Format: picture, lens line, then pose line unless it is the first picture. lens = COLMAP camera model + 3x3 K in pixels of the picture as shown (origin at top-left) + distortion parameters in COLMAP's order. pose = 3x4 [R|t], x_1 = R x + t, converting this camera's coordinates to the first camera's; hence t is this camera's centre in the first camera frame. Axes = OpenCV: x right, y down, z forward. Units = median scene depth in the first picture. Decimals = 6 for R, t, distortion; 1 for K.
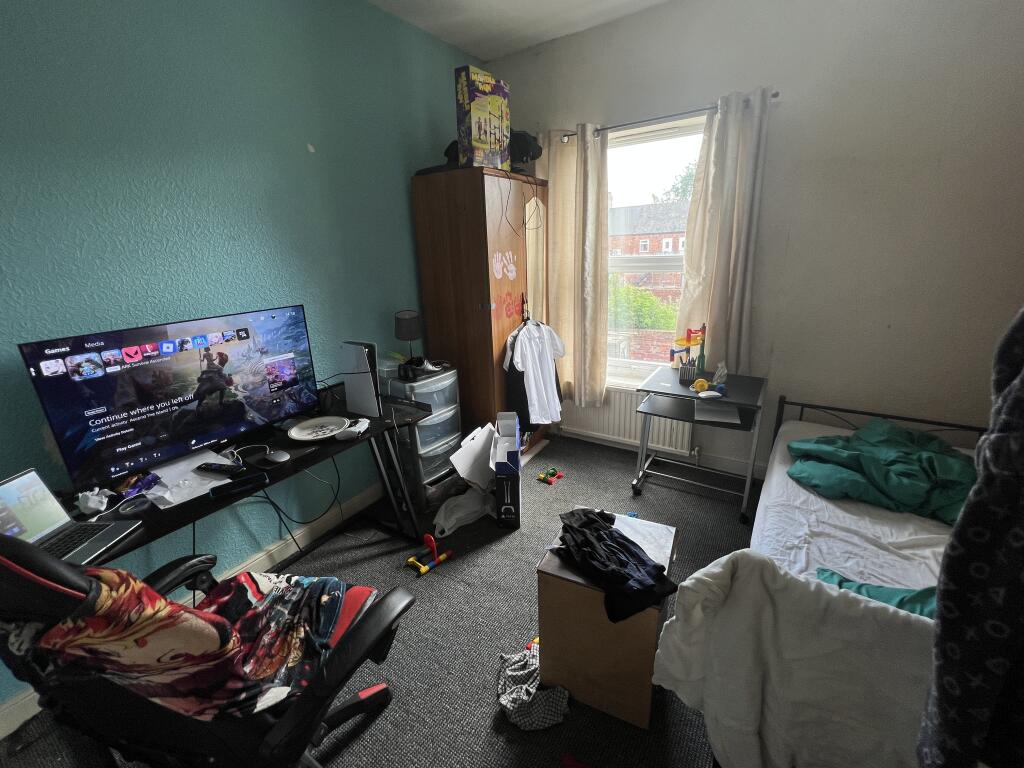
lens RADIAL K [[423.5, 0, 512.6], [0, 423.5, 383.6], [0, 0, 1]] dist [-0.002070, -0.000307]
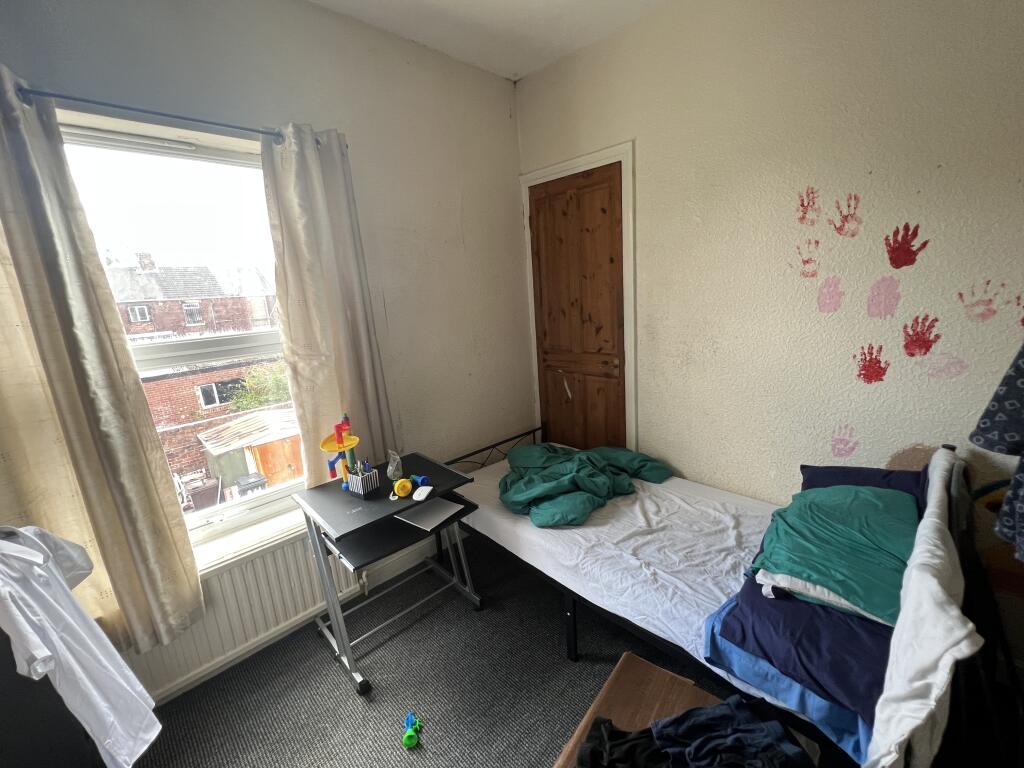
lens RADIAL K [[423.5, 0, 511.6], [0, 423.5, 381.6], [0, 0, 1]] dist [-0.002070, -0.000307]
pose [[0.237527, -0.174249, 0.955624, -0.194218], [0.354937, 0.931323, 0.081596, -0.159981], [-0.904213, 0.319806, 0.283062, 0.530510]]
